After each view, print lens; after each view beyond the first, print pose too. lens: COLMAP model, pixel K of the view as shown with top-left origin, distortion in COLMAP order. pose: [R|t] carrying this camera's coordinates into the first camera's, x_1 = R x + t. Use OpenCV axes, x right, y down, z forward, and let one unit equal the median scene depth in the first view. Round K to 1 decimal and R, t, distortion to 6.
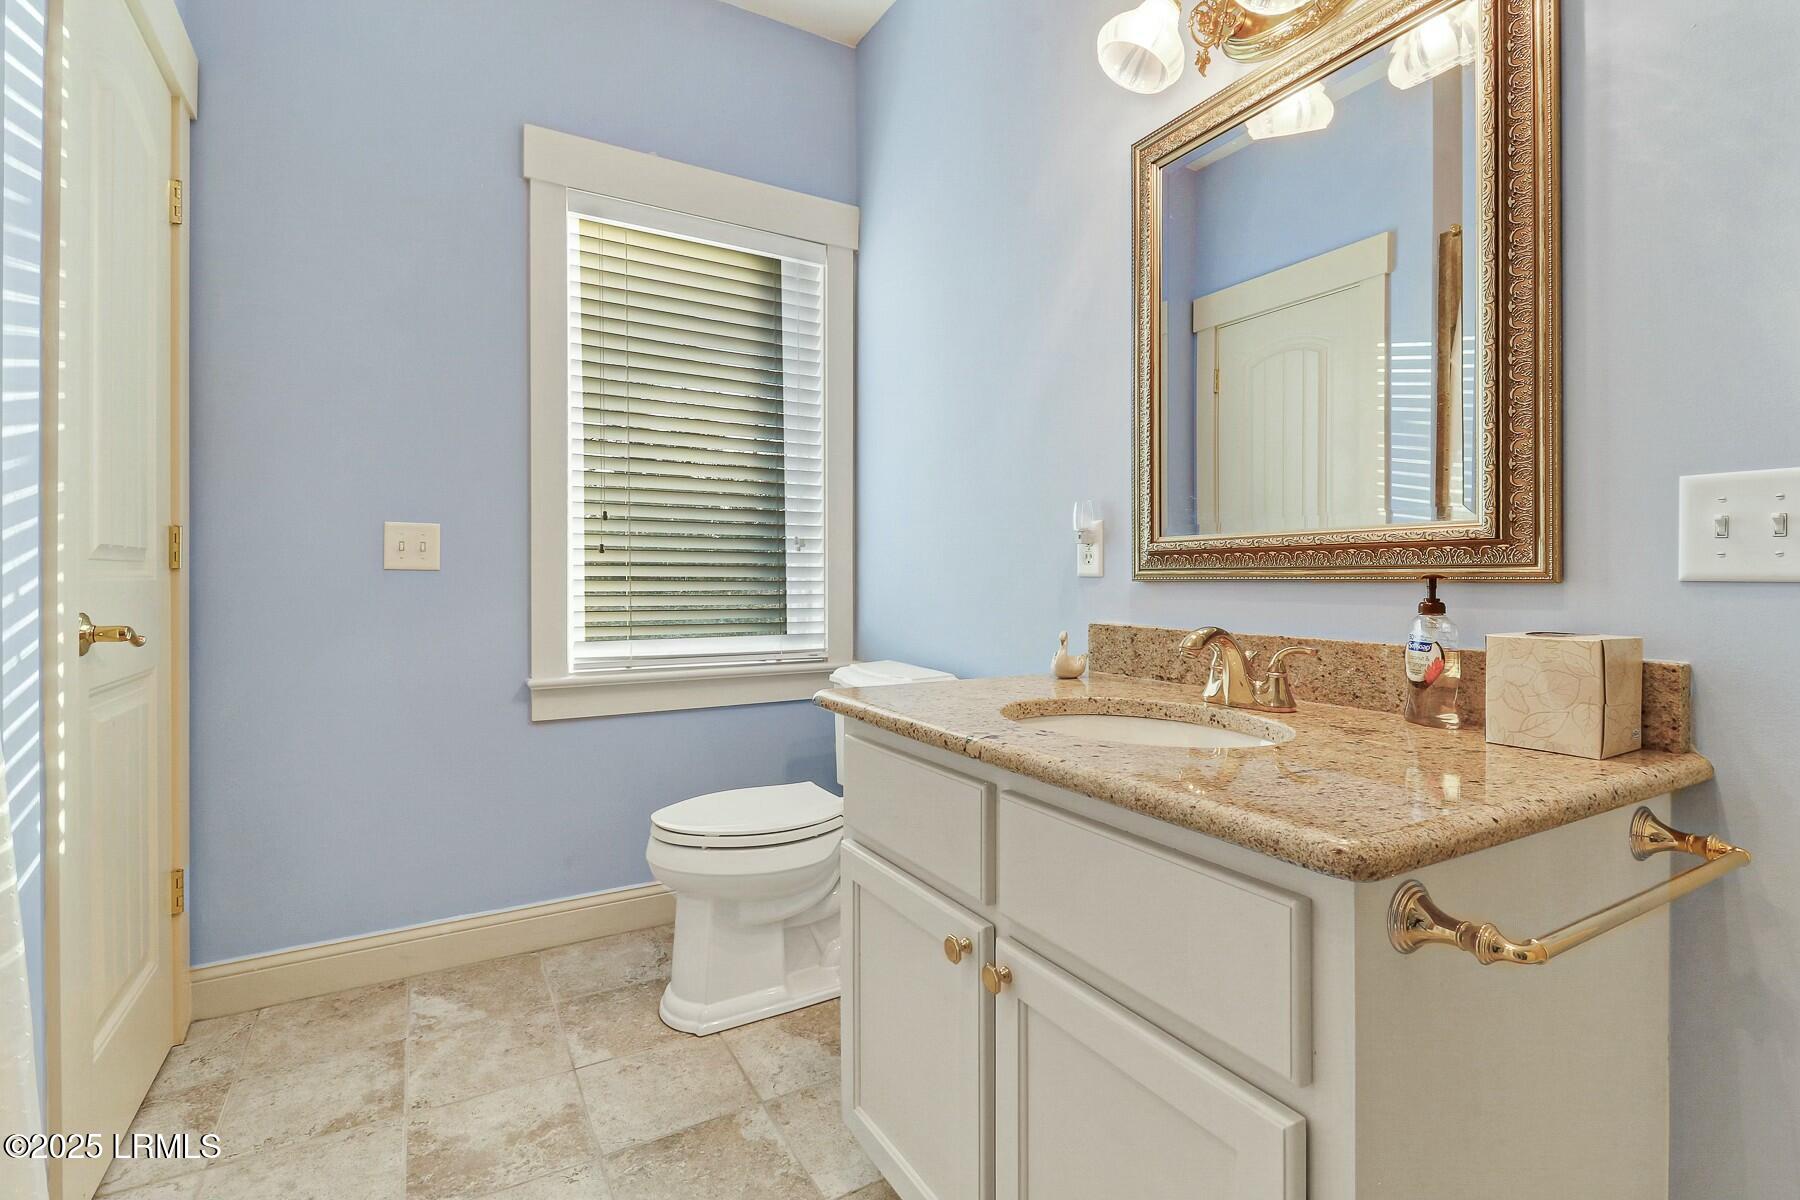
lens RADIAL K [[839.4, 0, 889.8], [0, 839.4, 573.8], [0, 0, 1]] dist [0.001053, -0.000840]
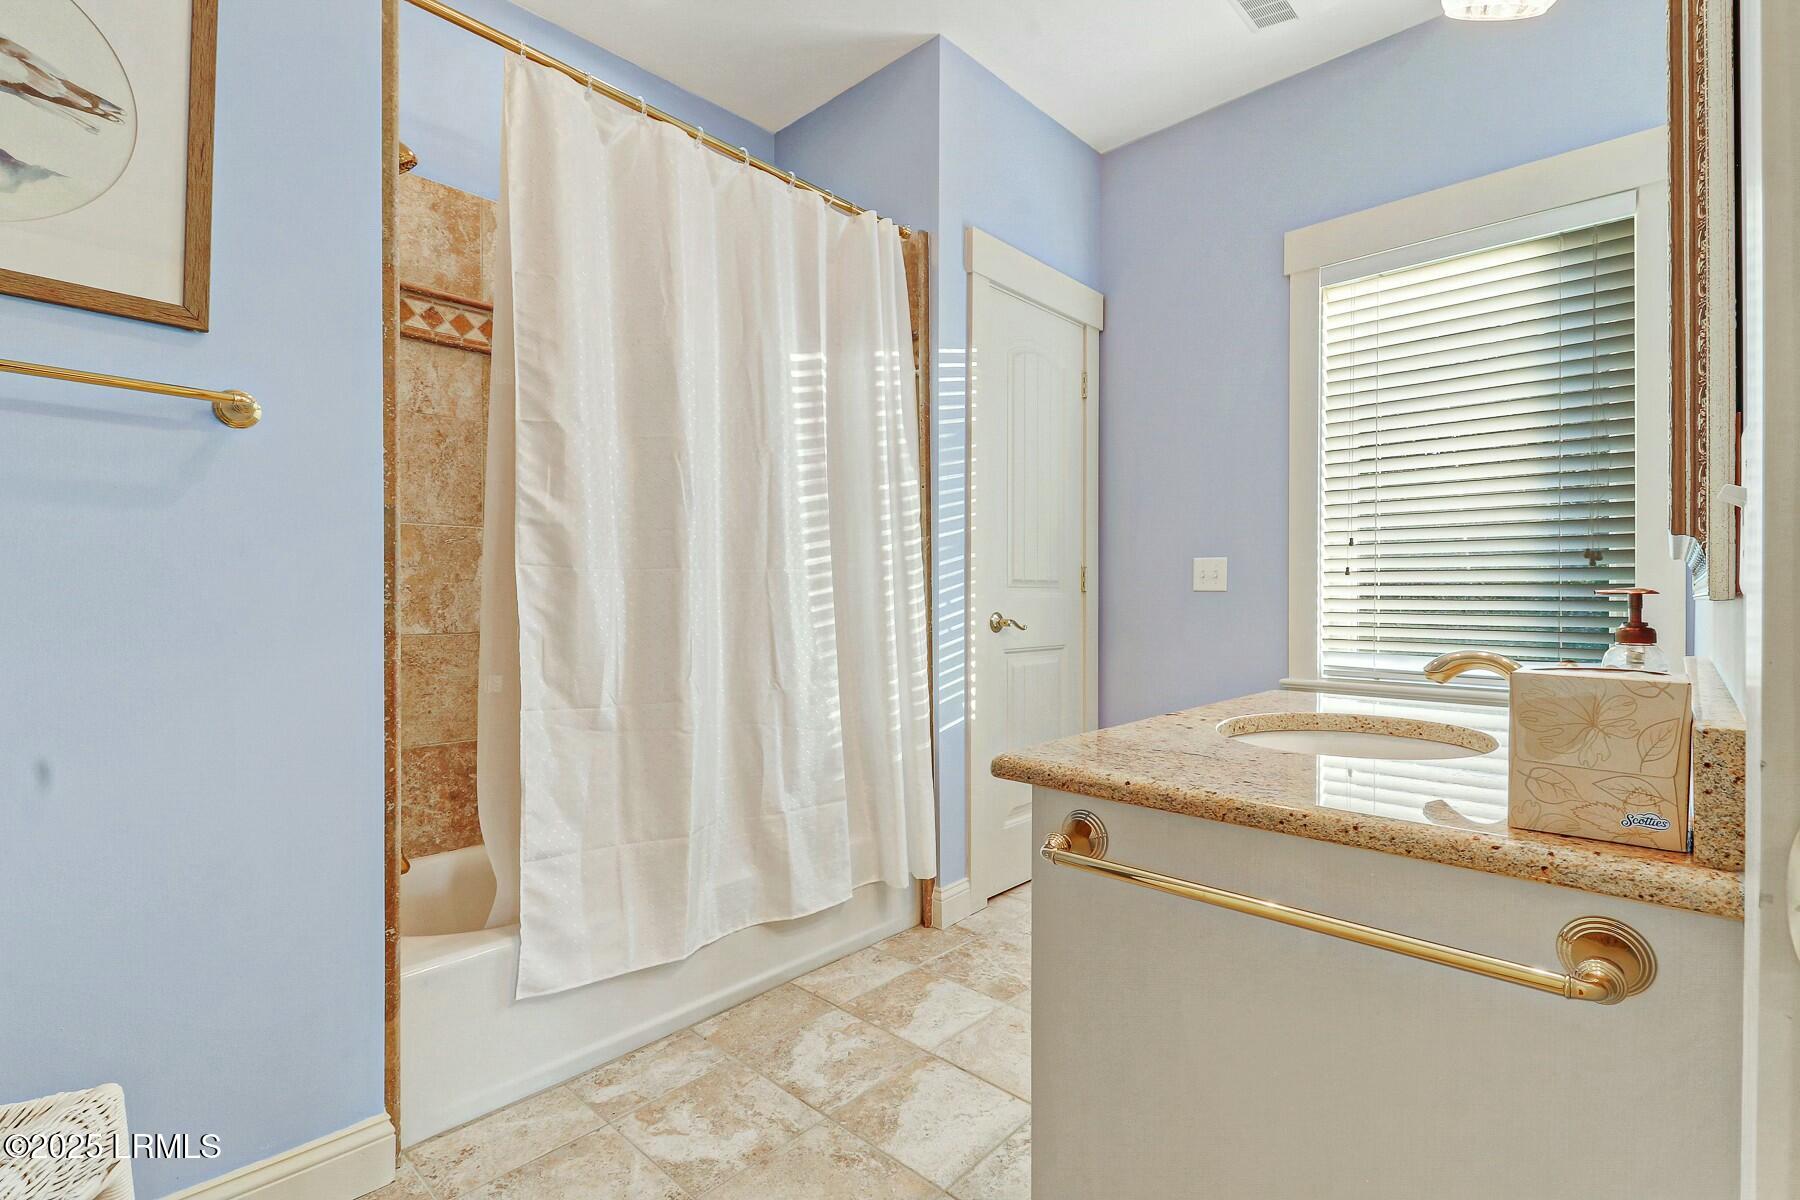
lens RADIAL K [[839.4, 0, 893.3], [0, 839.4, 597.1], [0, 0, 1]] dist [0.001053, -0.000840]
pose [[0.284785, 0.000191, -0.958592, 0.631144], [0.002071, 0.999998, 0.000815, 0.003166], [0.958589, -0.002218, 0.284784, 0.091649]]
